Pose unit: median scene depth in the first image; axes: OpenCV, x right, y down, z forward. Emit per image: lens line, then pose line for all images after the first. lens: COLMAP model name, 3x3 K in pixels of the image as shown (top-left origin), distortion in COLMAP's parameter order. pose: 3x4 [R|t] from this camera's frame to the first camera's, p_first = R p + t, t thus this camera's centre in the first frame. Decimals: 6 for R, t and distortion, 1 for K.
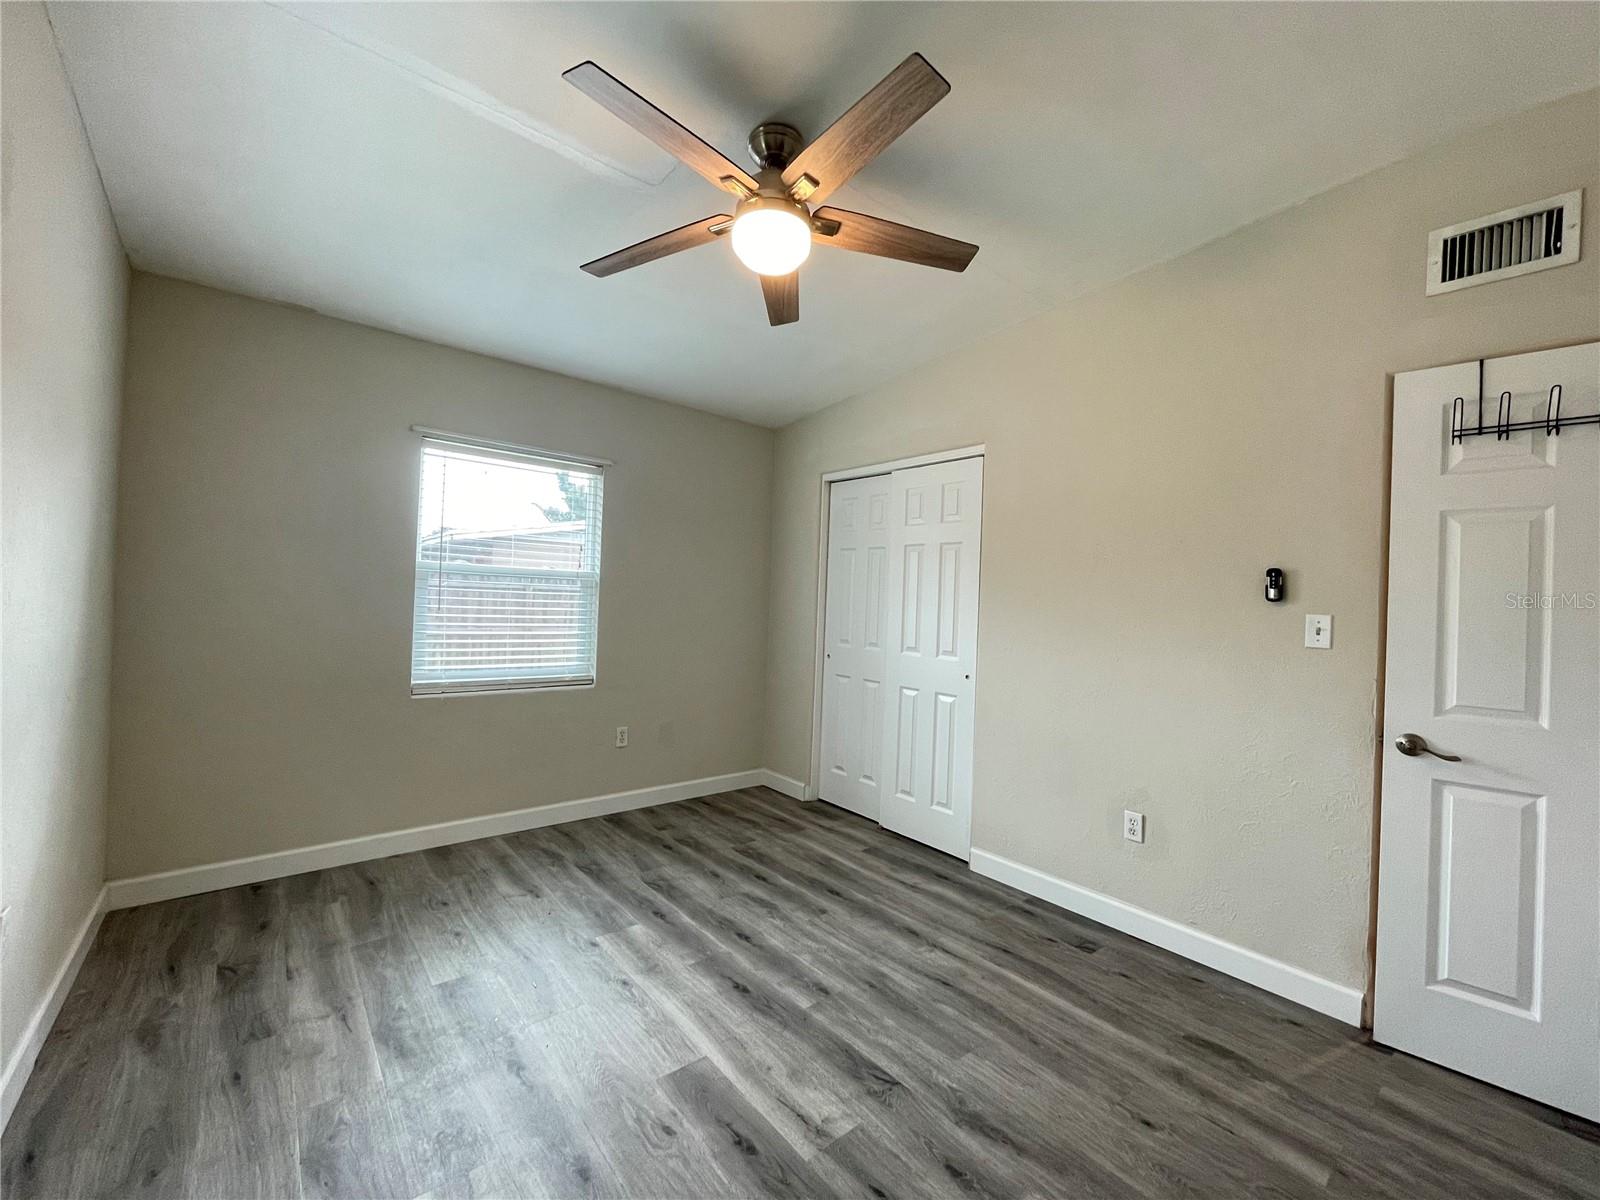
lens RADIAL K [[647.7, 0, 802.2], [0, 647.7, 596.0], [0, 0, 1]] dist [-0.003488, -0.000059]
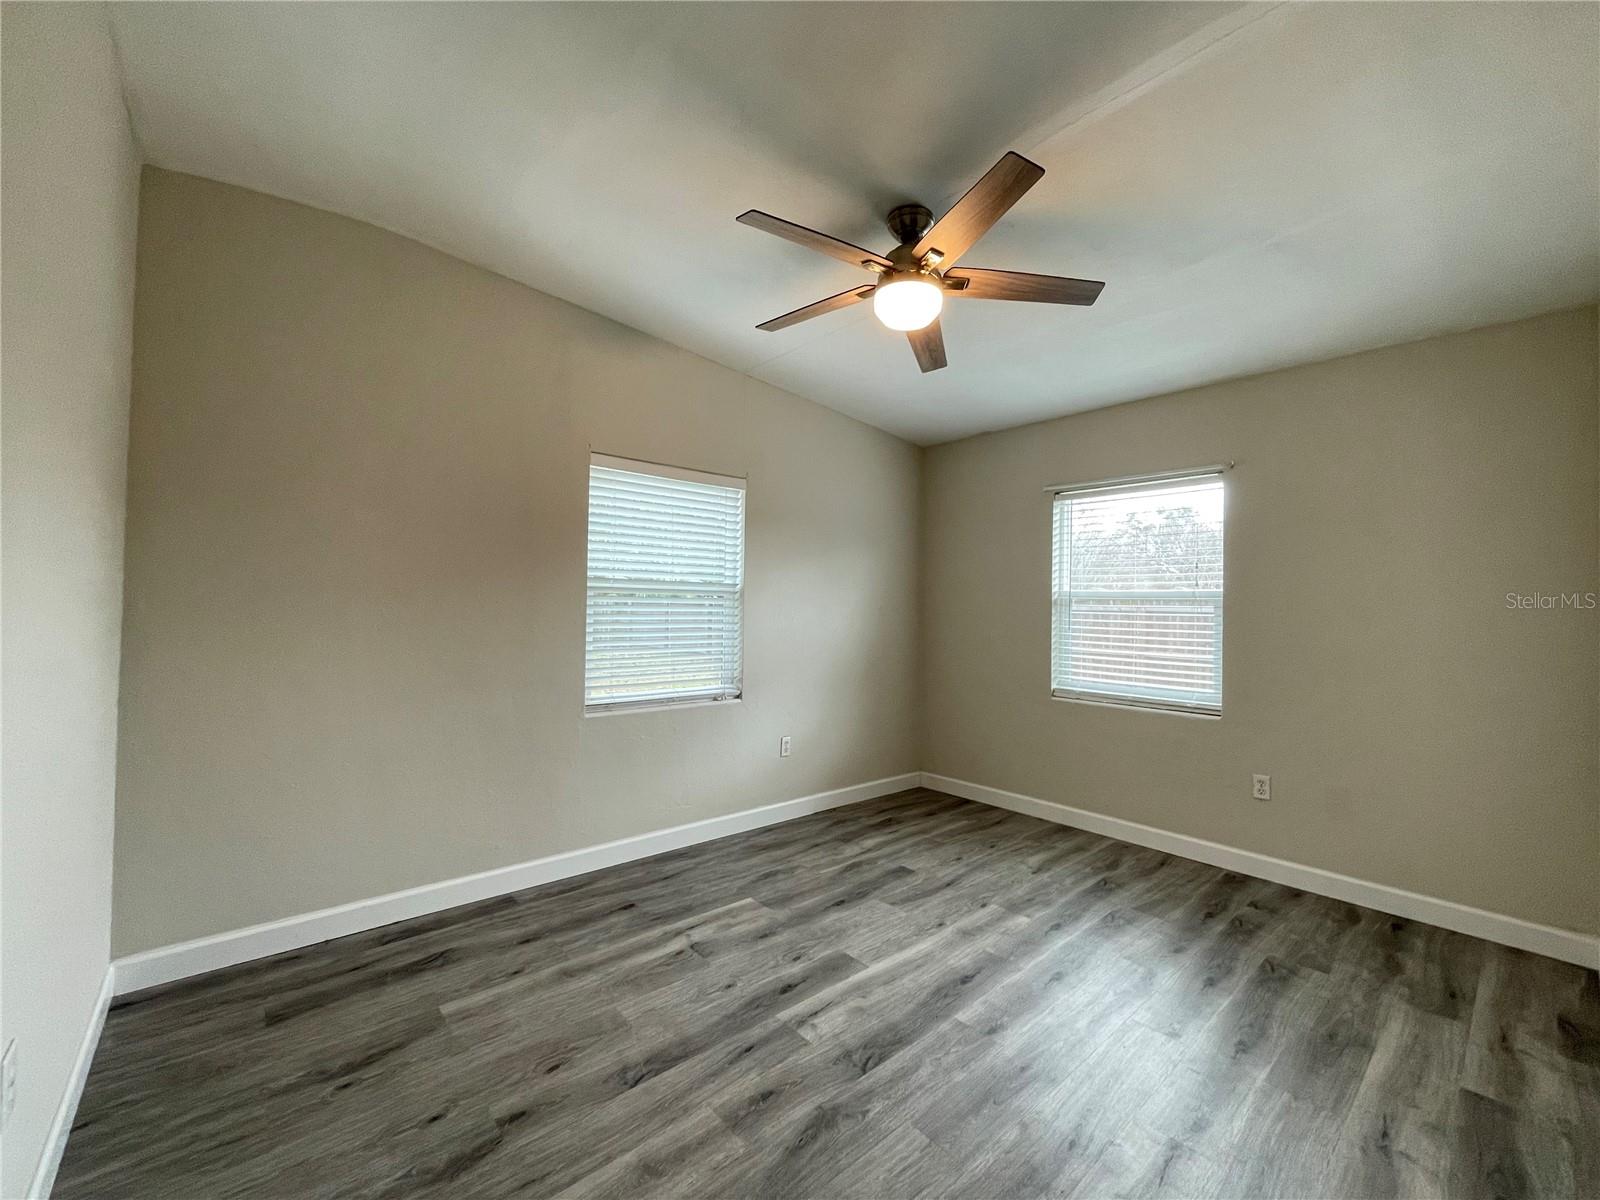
lens RADIAL K [[645.1, 0, 800.9], [0, 645.1, 604.8], [0, 0, 1]] dist [-0.003522, -0.000341]
pose [[0.022666, -0.039706, -0.998954, 0.697421], [-0.009184, 0.999161, -0.039923, 0.029669], [0.999701, 0.010079, 0.022282, 0.503842]]
